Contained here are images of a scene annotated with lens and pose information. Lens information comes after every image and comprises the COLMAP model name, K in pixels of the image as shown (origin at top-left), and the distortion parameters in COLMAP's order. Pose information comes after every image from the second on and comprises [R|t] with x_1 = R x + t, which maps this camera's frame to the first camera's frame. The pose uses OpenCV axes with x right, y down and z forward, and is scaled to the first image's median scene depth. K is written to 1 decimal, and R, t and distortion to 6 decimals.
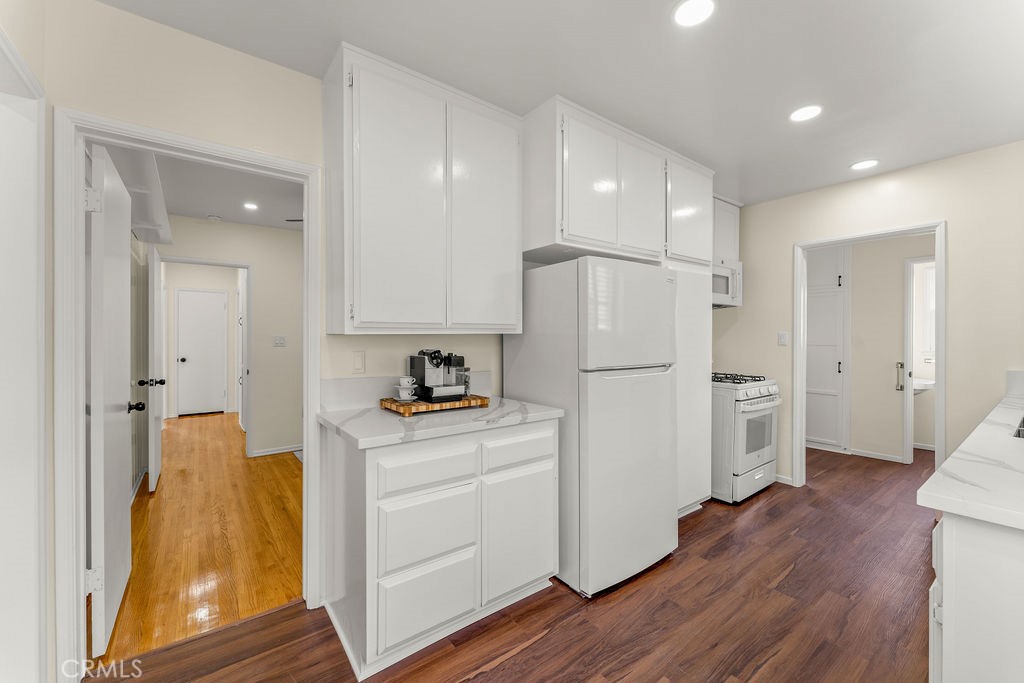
lens RADIAL K [[413.6, 0, 516.4], [0, 413.6, 338.2], [0, 0, 1]] dist [-0.001945, -0.000204]
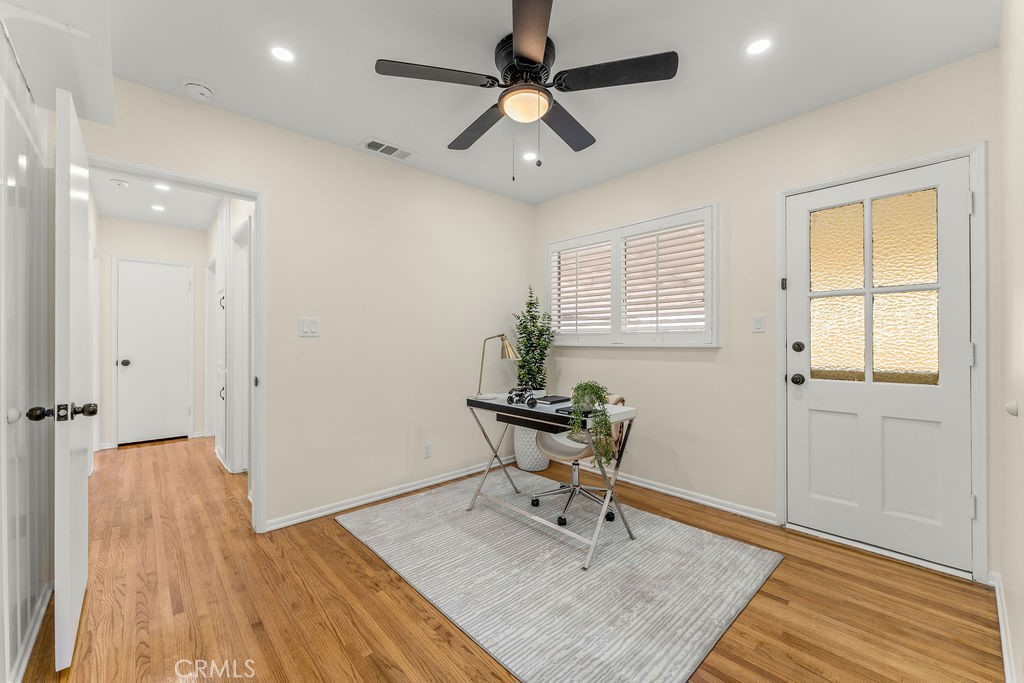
lens RADIAL K [[407.0, 0, 512.0], [0, 407.0, 341.5], [0, 0, 1]] dist [0.002092, 0.000109]
pose [[0.995879, 0.000635, 0.090690, -0.353051], [-0.000759, 0.999999, 0.001323, 0.025504], [-0.090689, -0.001386, 0.995878, 0.413649]]
